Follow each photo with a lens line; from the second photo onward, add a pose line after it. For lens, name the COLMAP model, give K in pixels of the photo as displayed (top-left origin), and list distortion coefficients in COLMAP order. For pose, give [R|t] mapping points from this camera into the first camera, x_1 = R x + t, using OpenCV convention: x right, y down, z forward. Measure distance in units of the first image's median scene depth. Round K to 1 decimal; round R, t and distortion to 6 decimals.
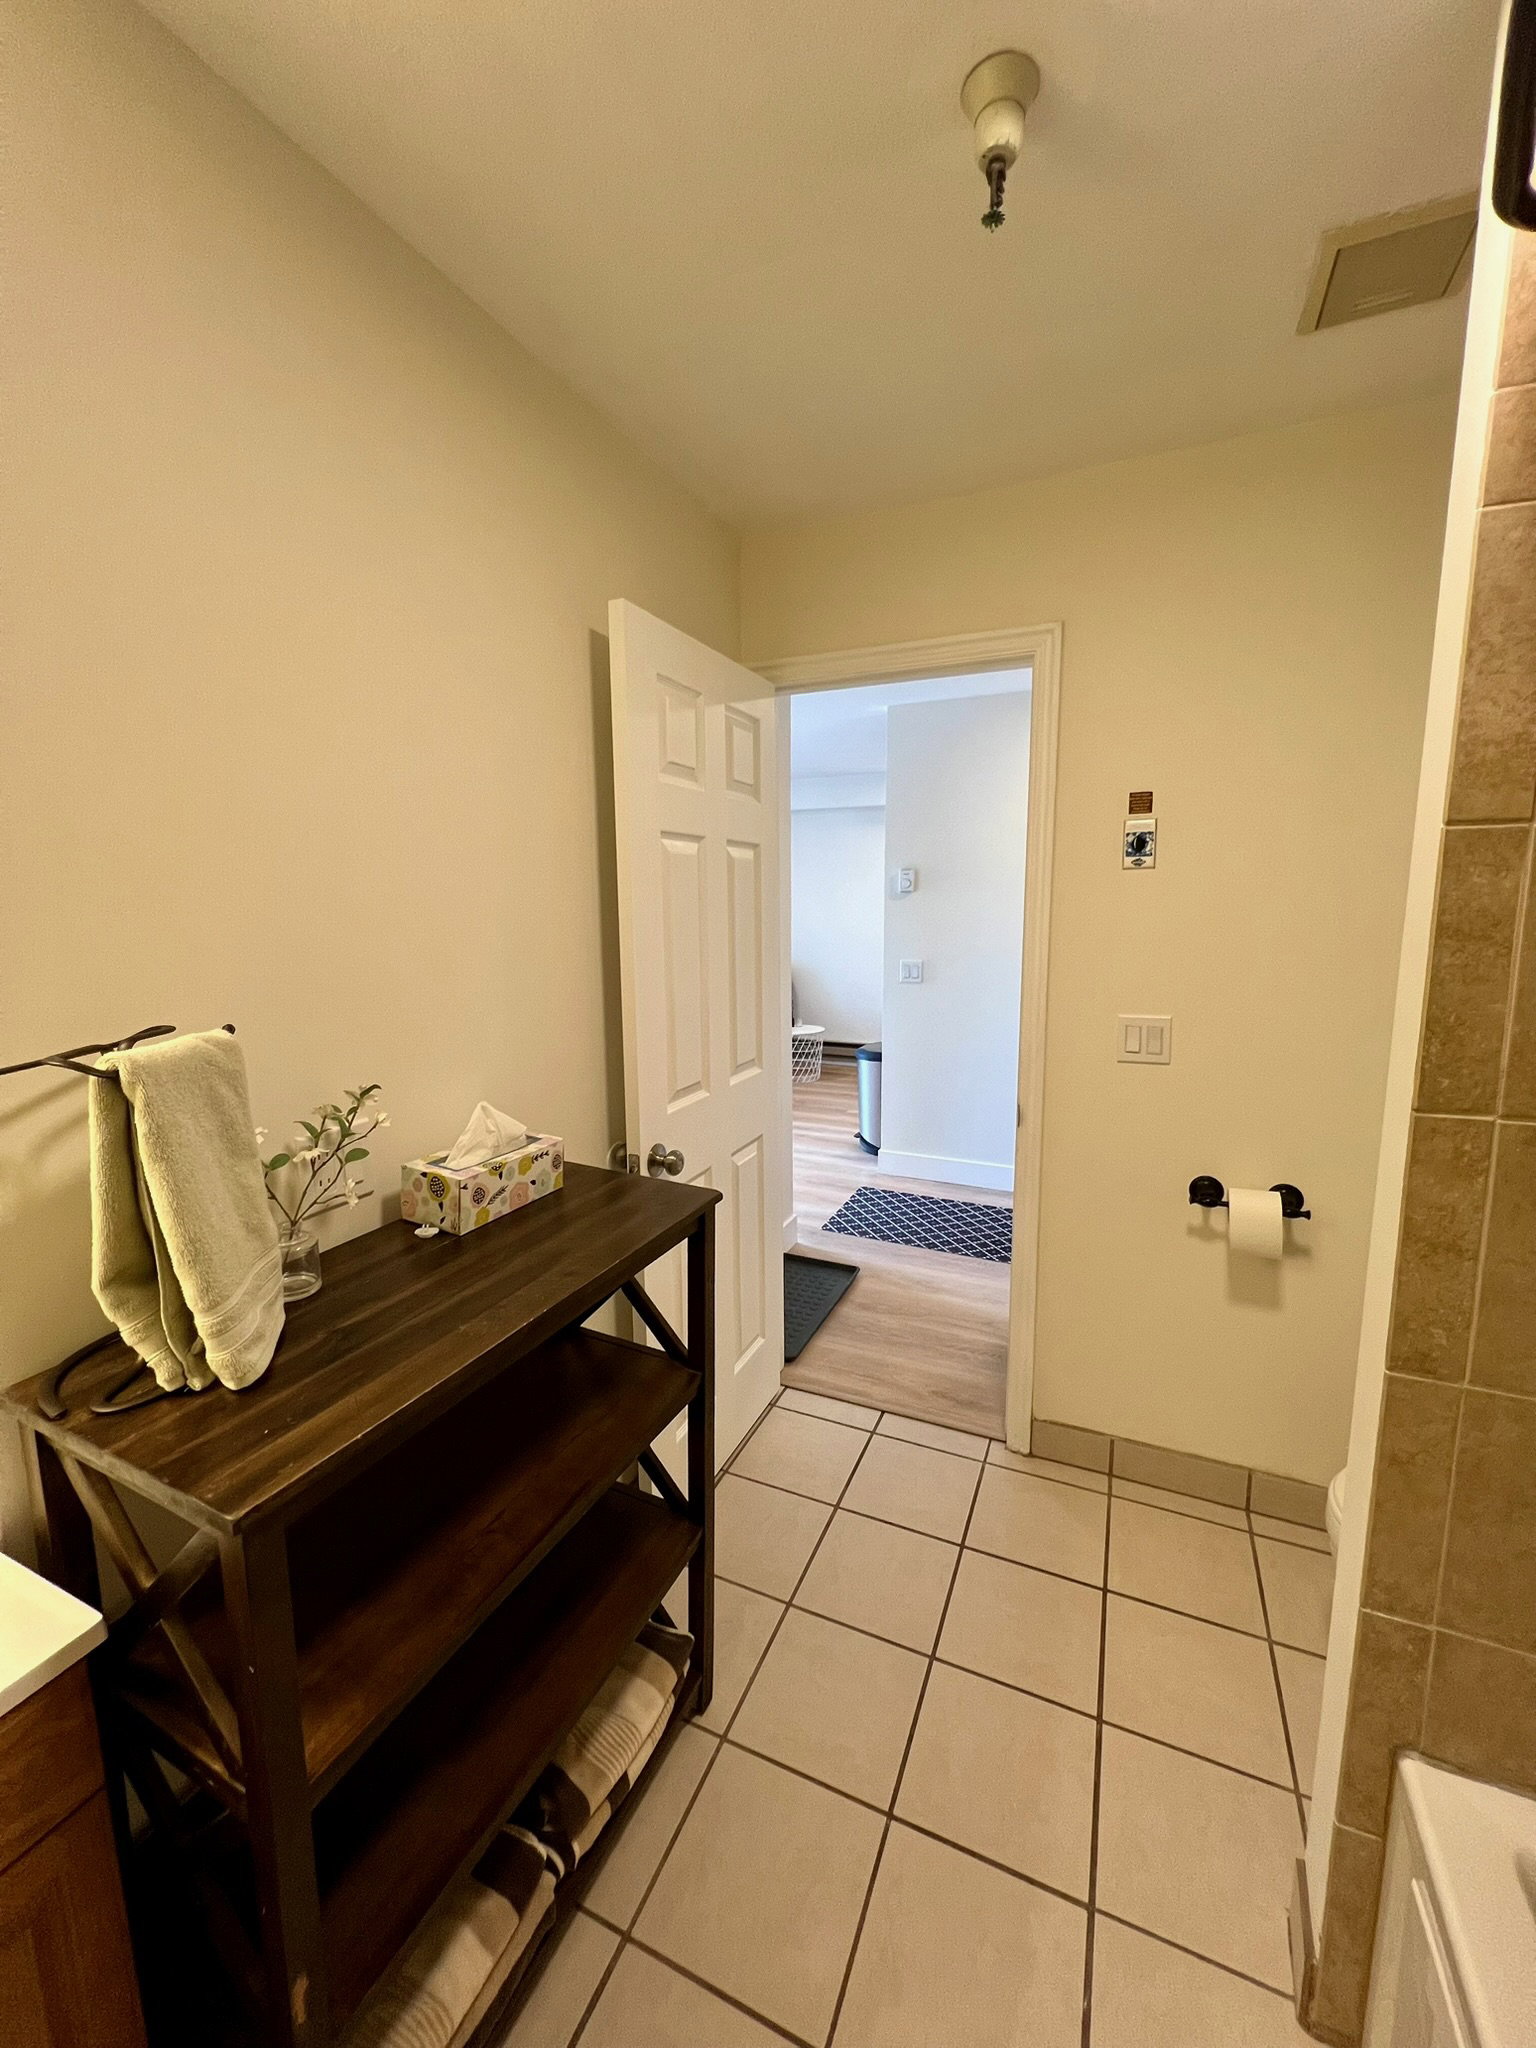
lens RADIAL K [[818.2, 0, 769.9], [0, 818.2, 1014.8], [0, 0, 1]] dist [-0.000013, 0.000514]
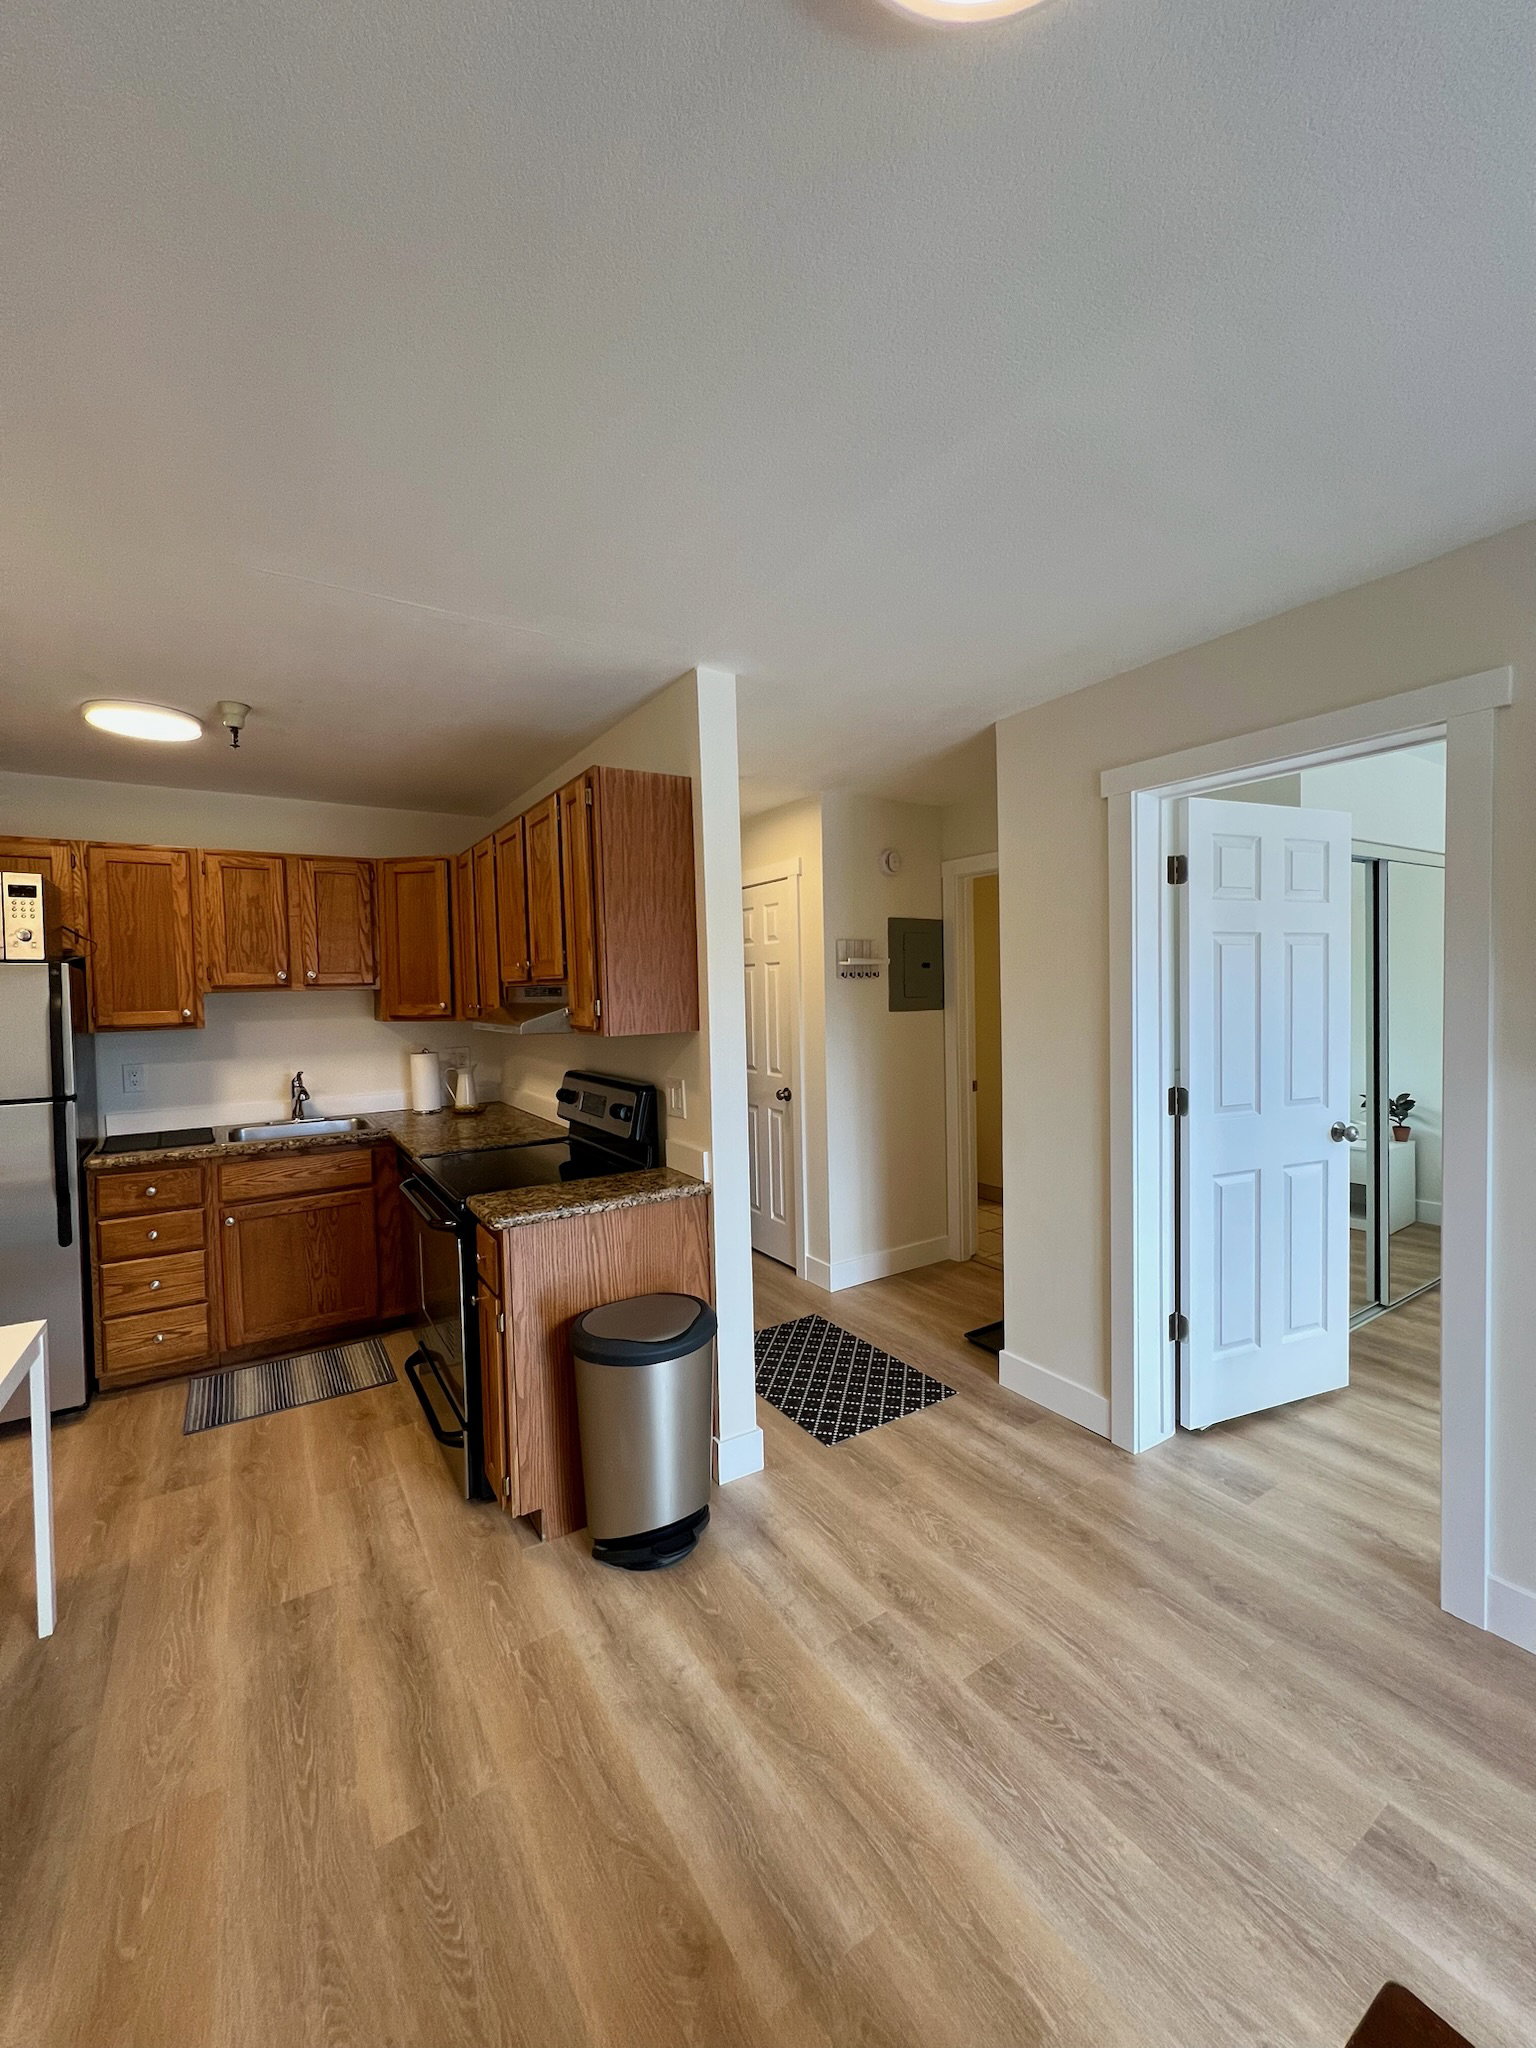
lens RADIAL K [[818.2, 0, 769.9], [0, 818.2, 1014.8], [0, 0, 1]] dist [-0.000013, 0.000514]
pose [[-0.842410, 0.008702, 0.538766, -0.206929], [0.107030, 0.982649, 0.151478, -0.232634], [-0.528100, 0.185271, -0.828725, 1.599948]]
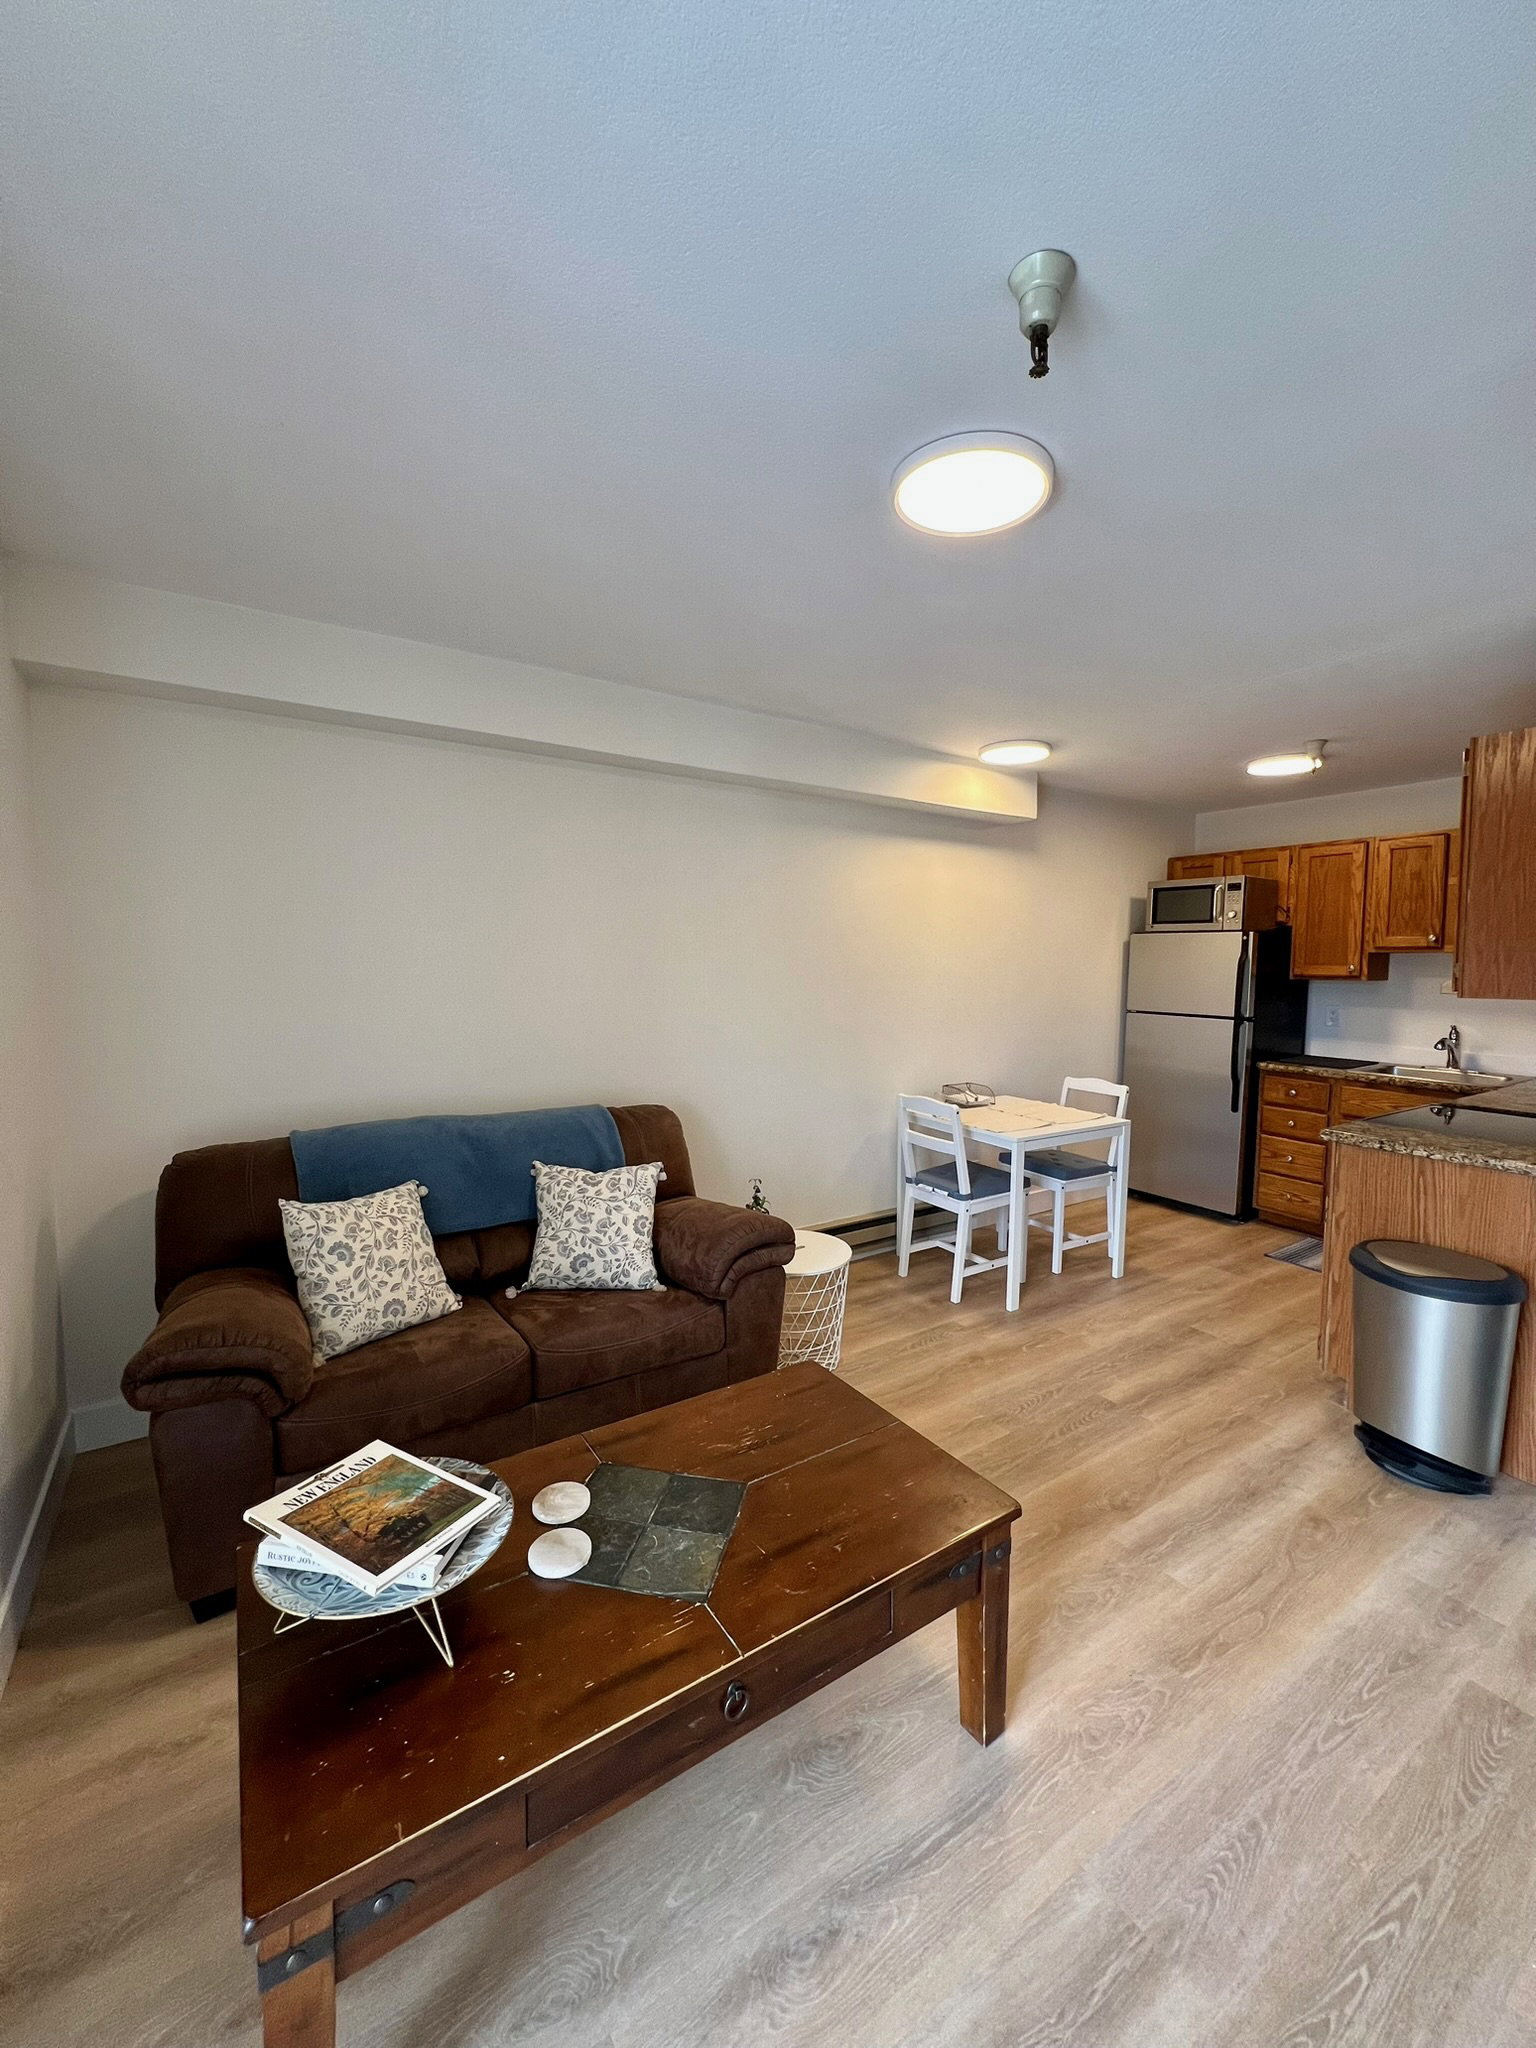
lens RADIAL K [[818.2, 0, 769.9], [0, 818.2, 1014.8], [0, 0, 1]] dist [-0.000013, 0.000514]
pose [[0.533122, -0.045013, 0.844840, -0.593209], [0.111457, 0.993617, -0.017394, -0.175088], [-0.838664, 0.103436, 0.534737, 1.283443]]
